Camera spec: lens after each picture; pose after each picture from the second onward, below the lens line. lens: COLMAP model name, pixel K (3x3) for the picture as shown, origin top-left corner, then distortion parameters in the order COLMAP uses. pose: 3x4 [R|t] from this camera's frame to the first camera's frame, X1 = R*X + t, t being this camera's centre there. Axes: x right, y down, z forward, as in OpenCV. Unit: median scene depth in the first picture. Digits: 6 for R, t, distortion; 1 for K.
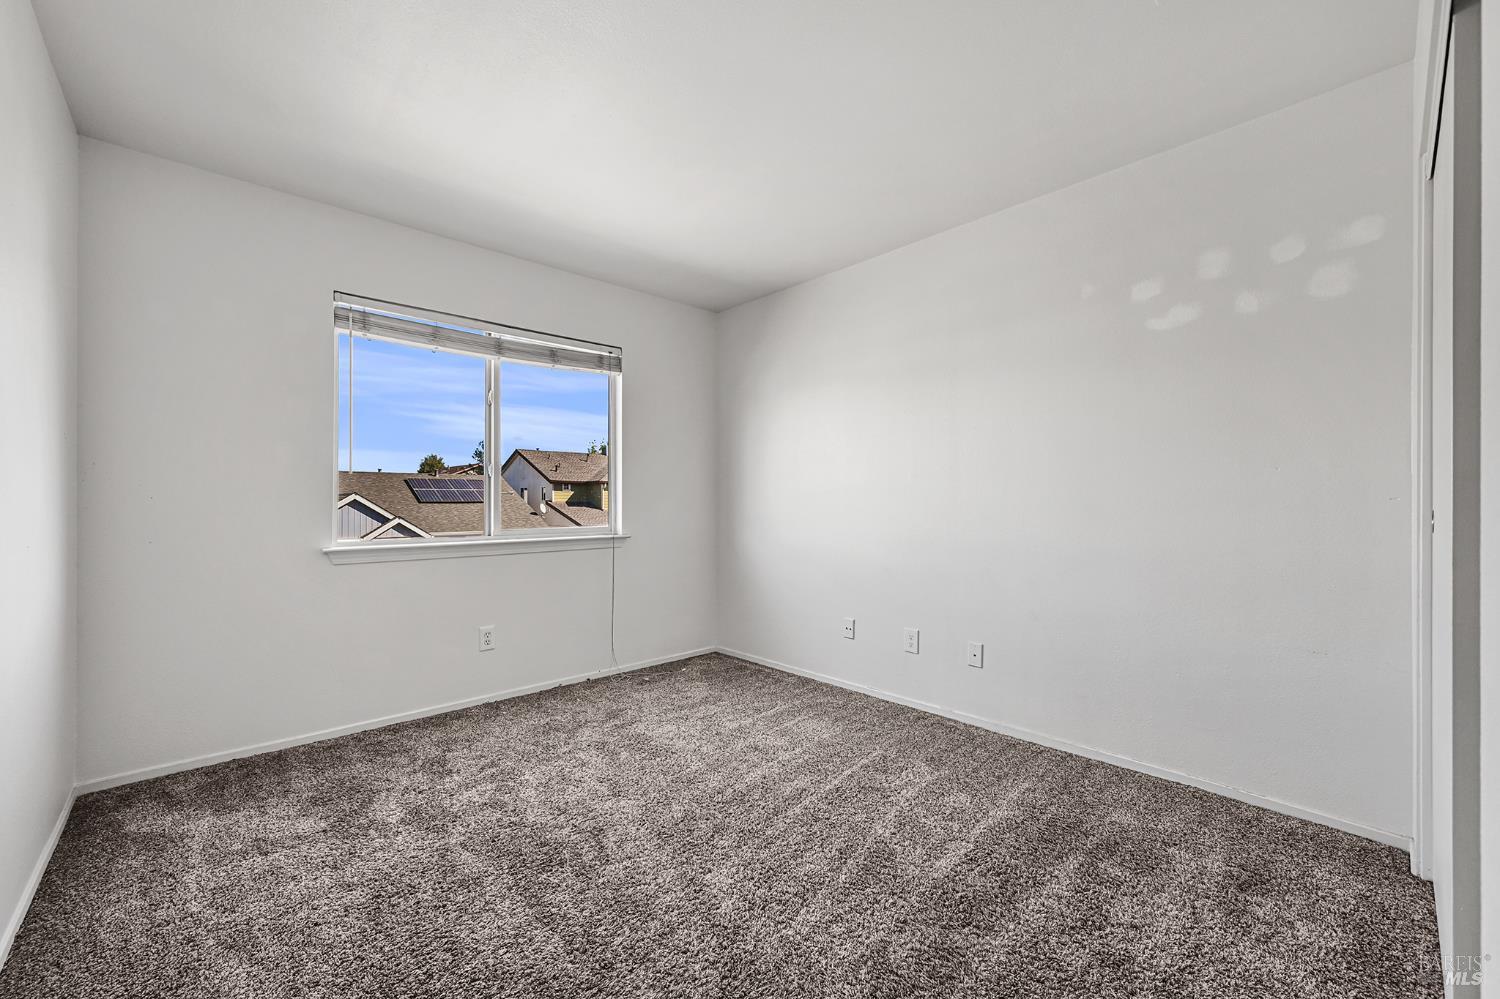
lens RADIAL K [[593.8, 0, 750.0], [0, 593.8, 499.5], [0, 0, 1]] dist [0.016269, -0.000021]
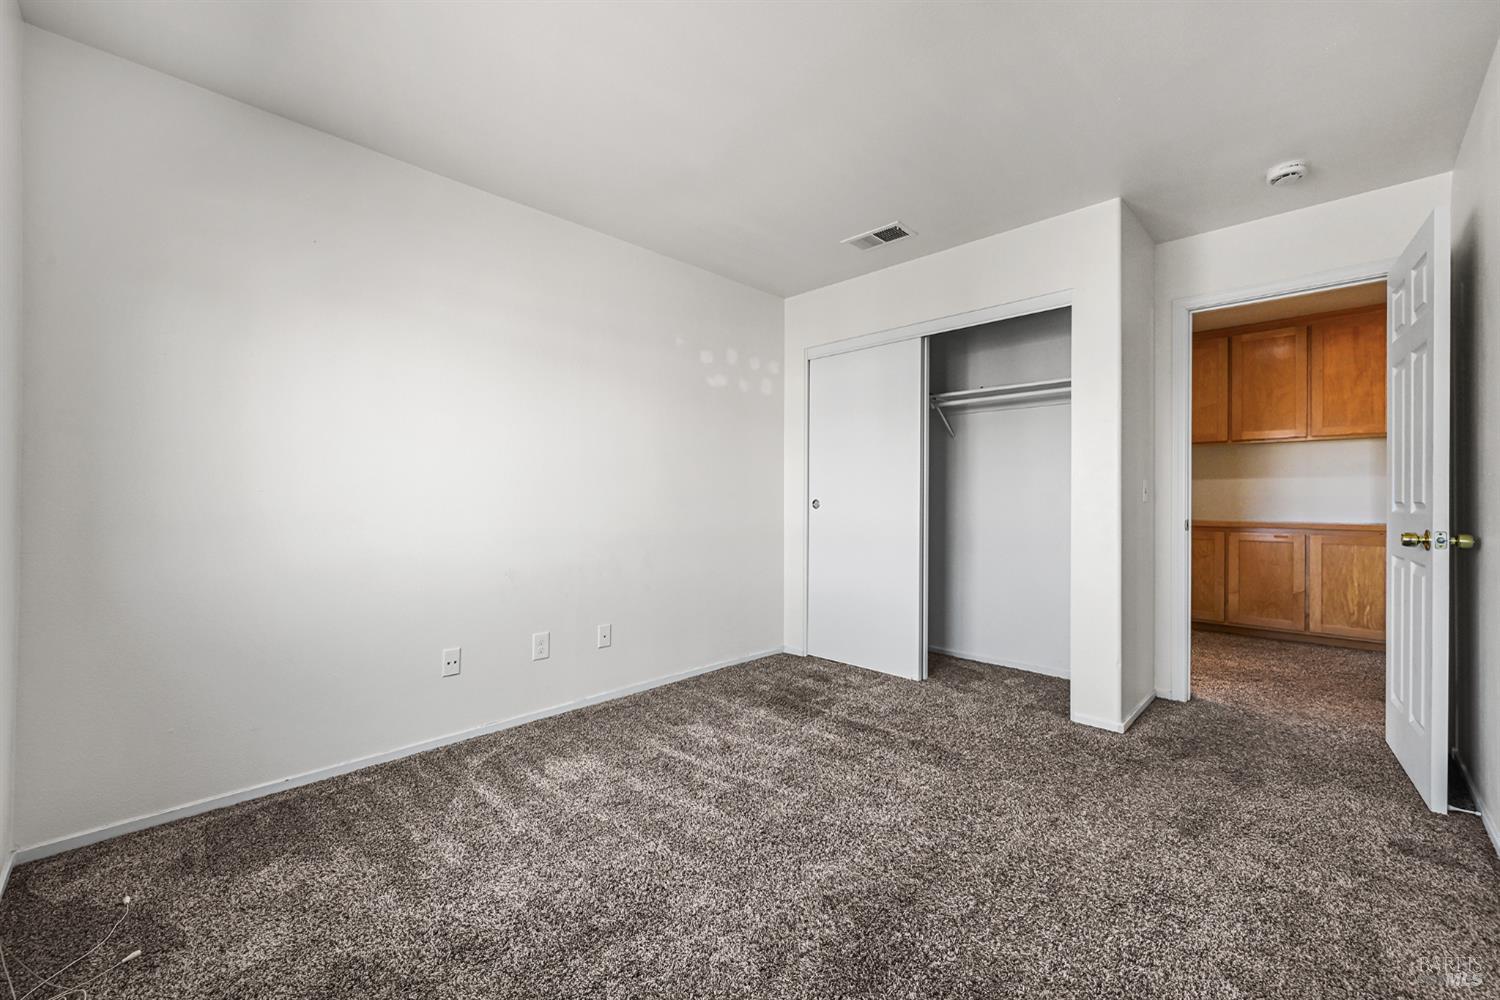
lens RADIAL K [[593.8, 0, 750.0], [0, 593.8, 500.0], [0, 0, 1]] dist [0.016269, -0.000021]
pose [[-0.037430, 0.008127, 0.999266, -0.831523], [-0.002535, 0.999963, -0.008228, 0.027472], [-0.999296, -0.002841, -0.037408, 0.912958]]
